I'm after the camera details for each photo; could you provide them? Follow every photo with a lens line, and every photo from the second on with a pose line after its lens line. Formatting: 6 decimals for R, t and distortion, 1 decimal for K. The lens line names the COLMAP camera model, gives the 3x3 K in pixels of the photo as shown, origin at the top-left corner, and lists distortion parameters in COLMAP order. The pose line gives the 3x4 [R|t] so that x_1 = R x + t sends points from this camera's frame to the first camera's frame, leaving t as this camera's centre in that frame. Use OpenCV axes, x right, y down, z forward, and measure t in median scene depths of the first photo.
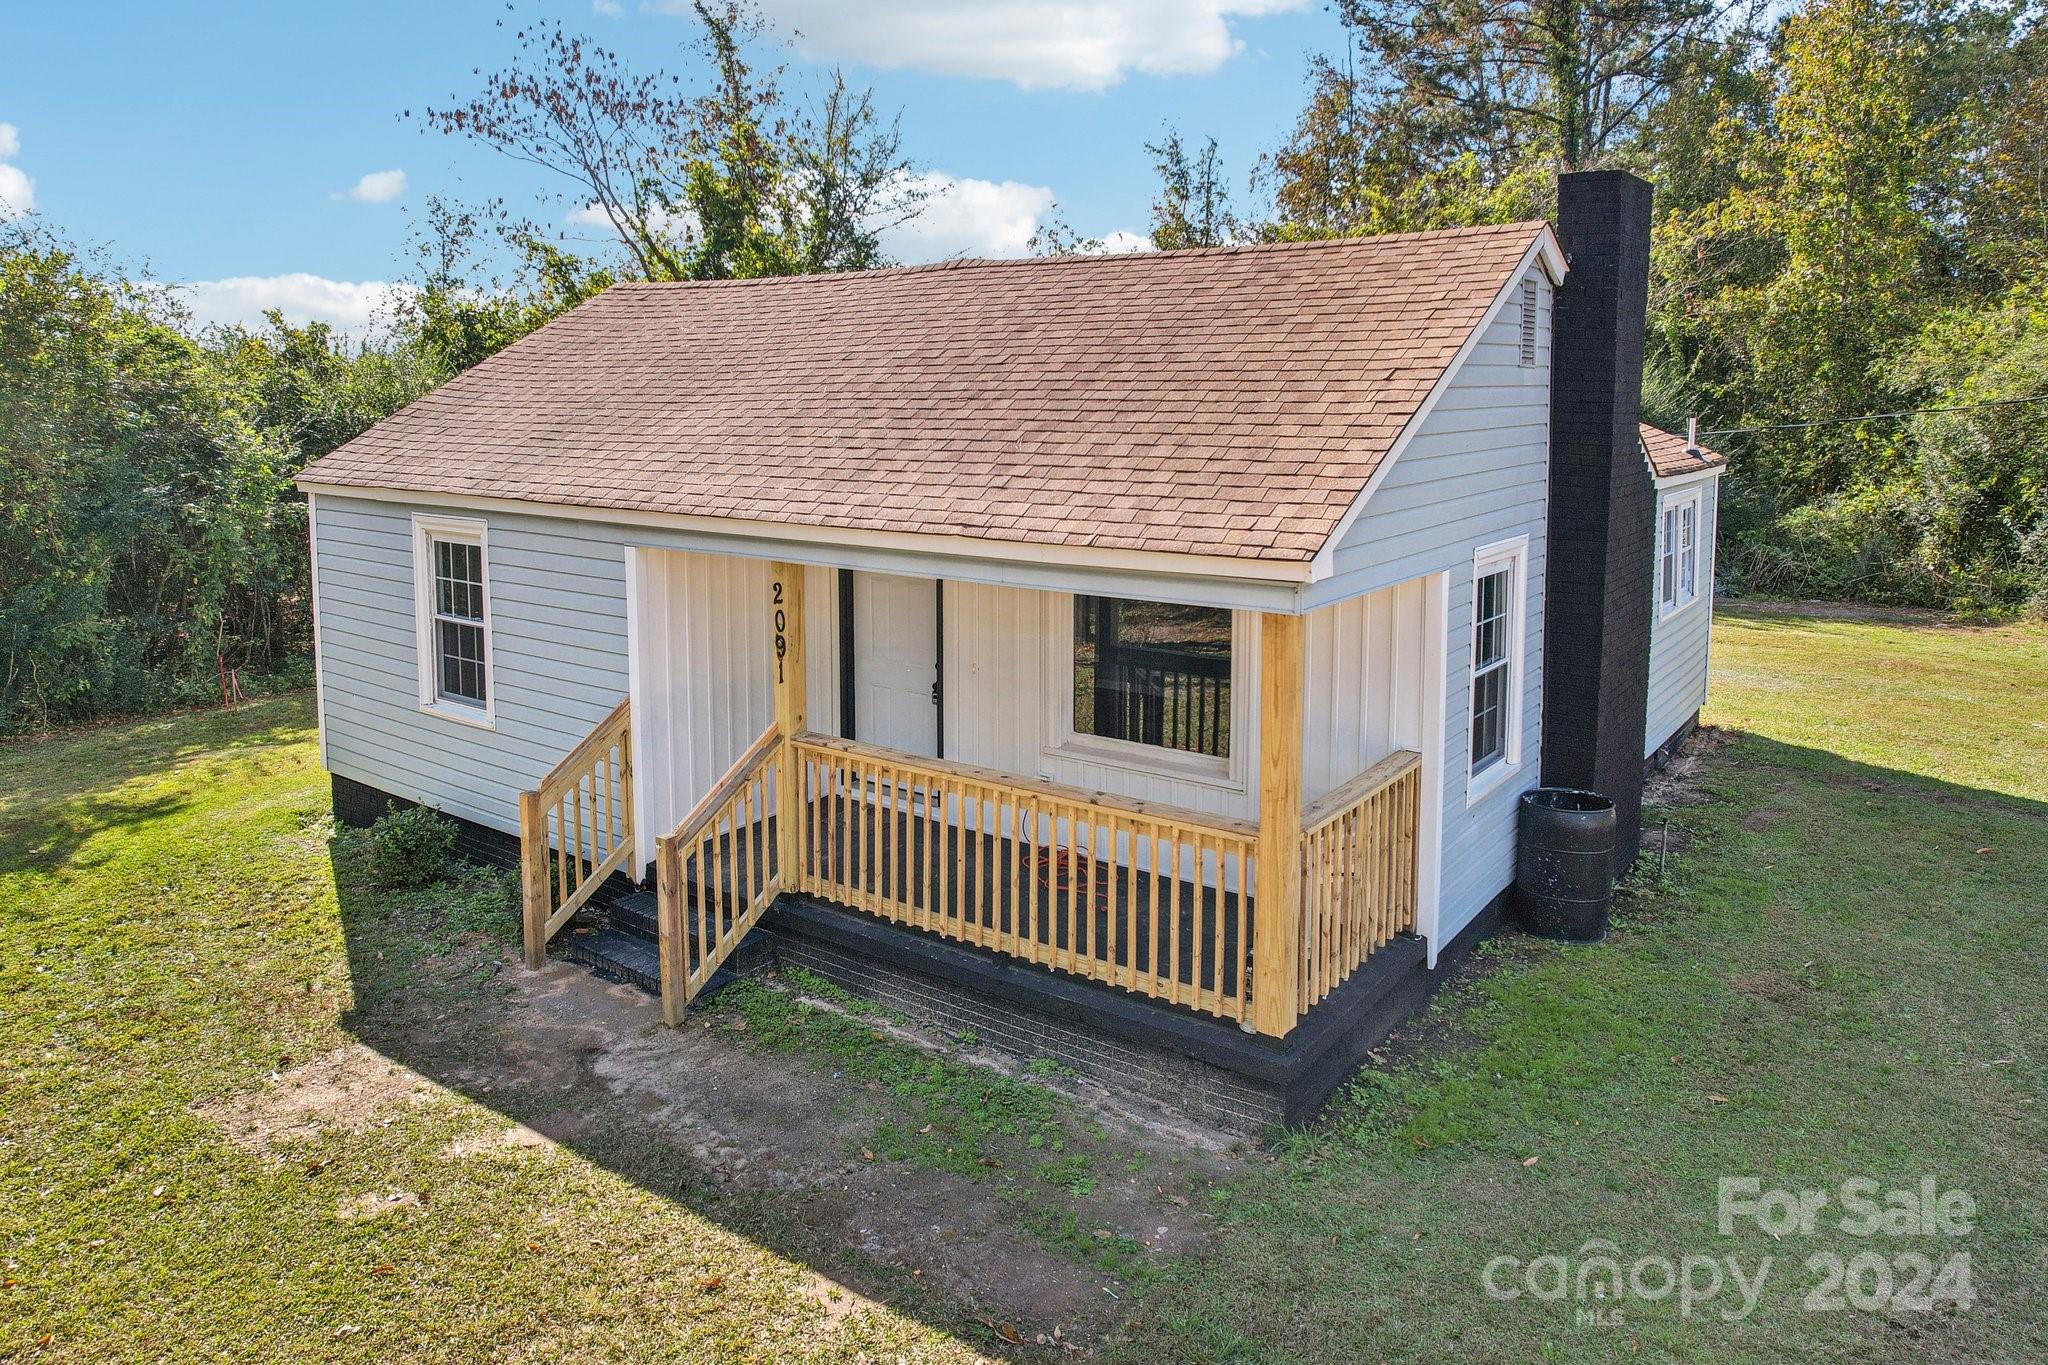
lens RADIAL K [[1379.9, 0, 1023.6], [0, 1379.9, 527.3], [0, 0, 1]] dist [-0.064036, 0.043764]
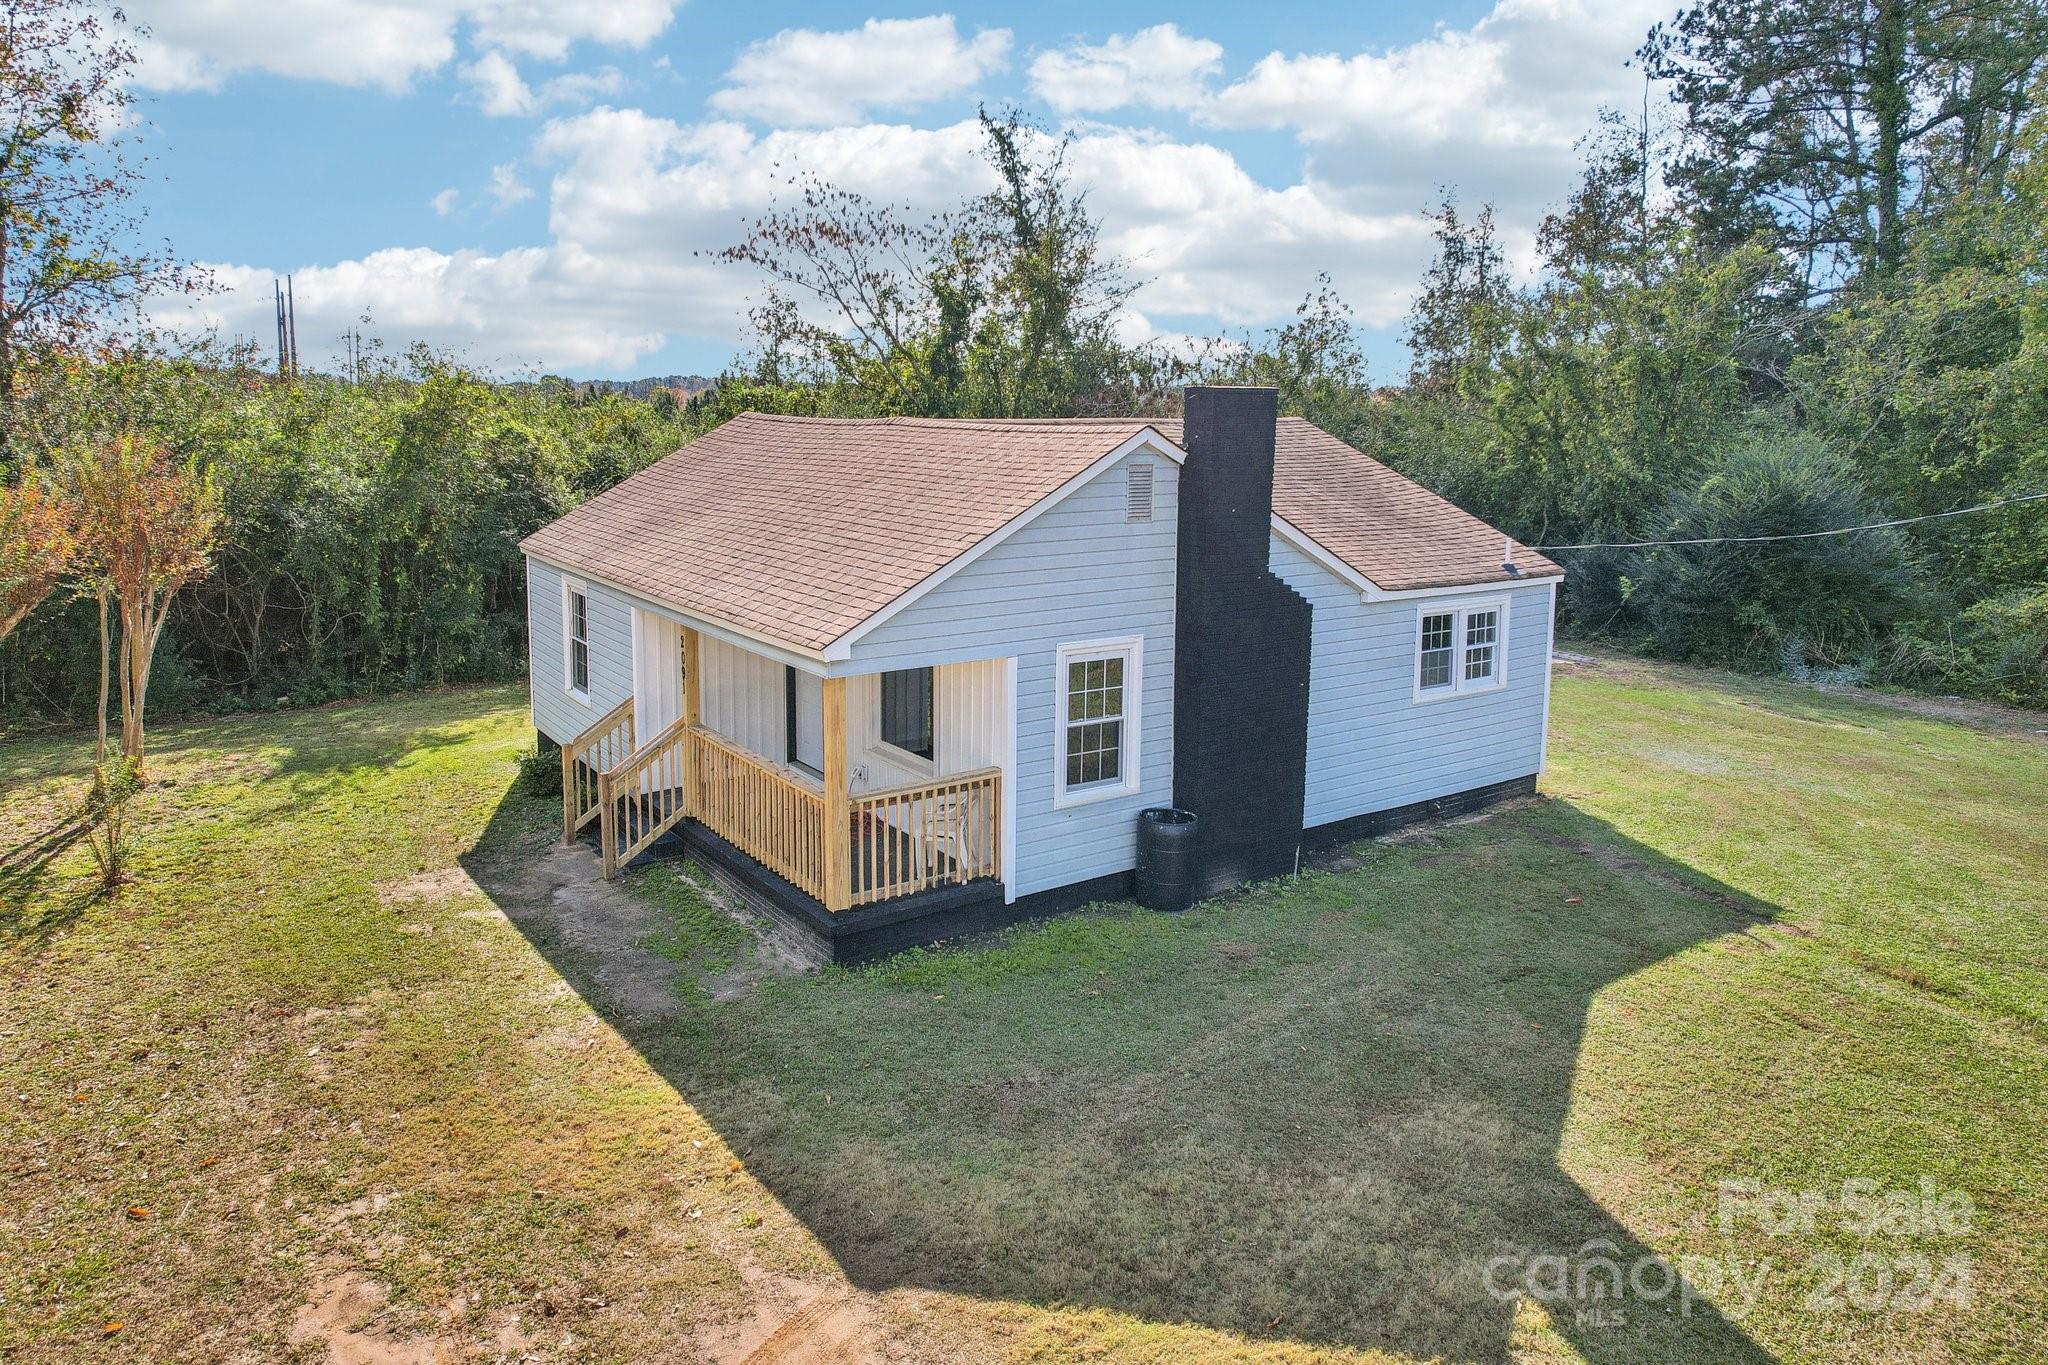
lens RADIAL K [[1397.4, 0, 1016.1], [0, 1397.4, 584.7], [0, 0, 1]] dist [-0.058058, 0.035116]
pose [[0.942397, 0.054382, -0.330047, 0.809385], [-0.044016, 0.998277, 0.038804, -0.111902], [0.331588, -0.022041, 0.943167, -0.517469]]
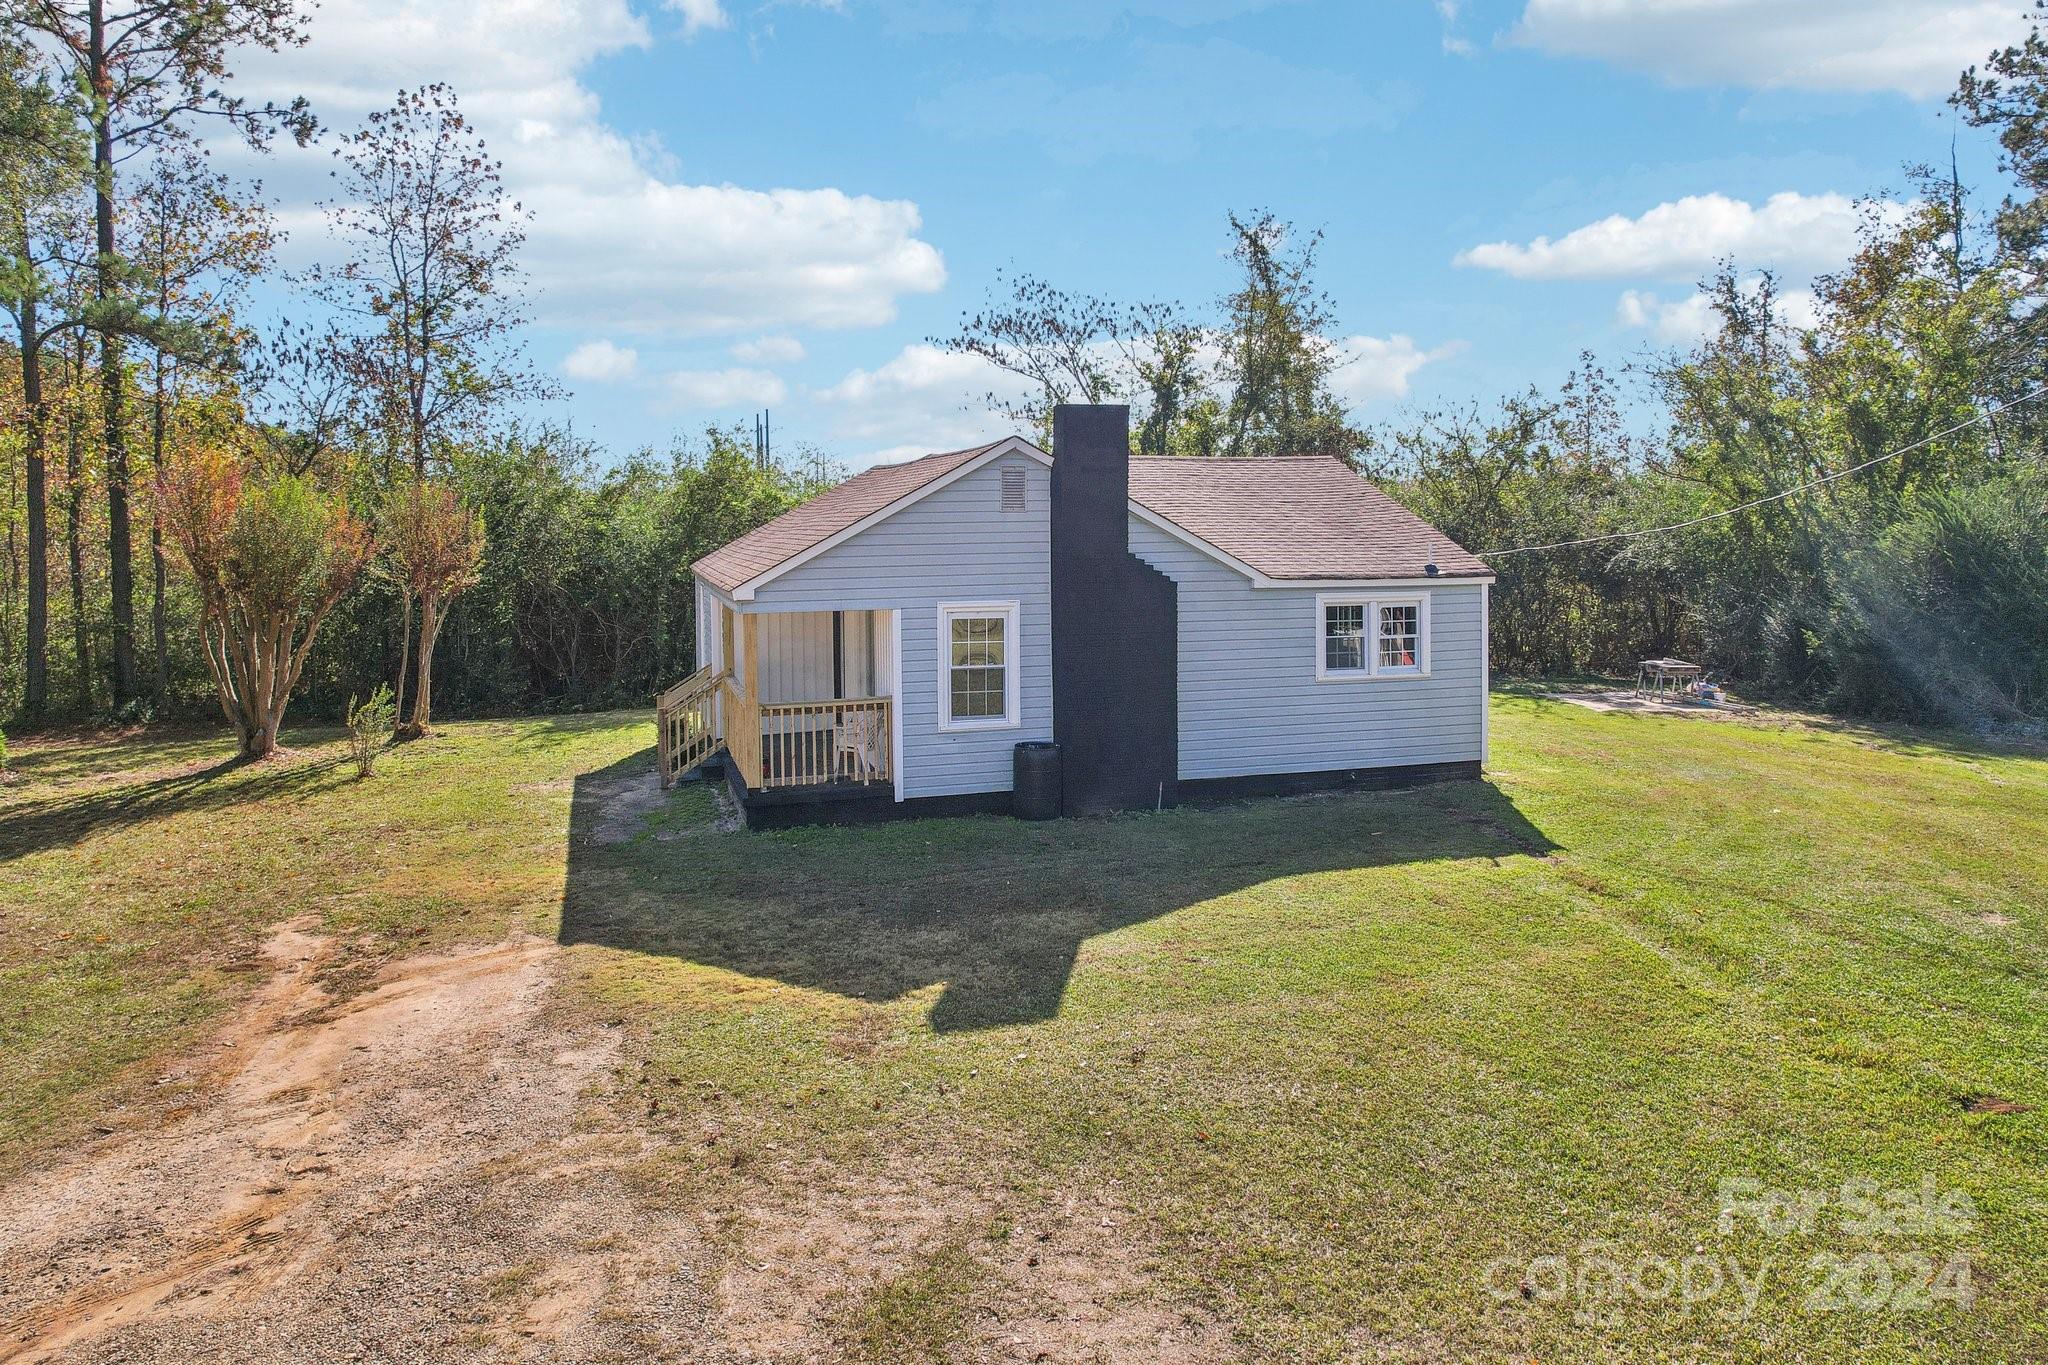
lens RADIAL K [[1397.4, 0, 1016.1], [0, 1397.4, 584.7], [0, 0, 1]] dist [-0.058058, 0.035116]
pose [[0.792626, 0.021788, -0.609319, 1.691221], [-0.051922, 0.998143, -0.031850, 0.049576], [0.607493, 0.056882, 0.792285, -0.576895]]
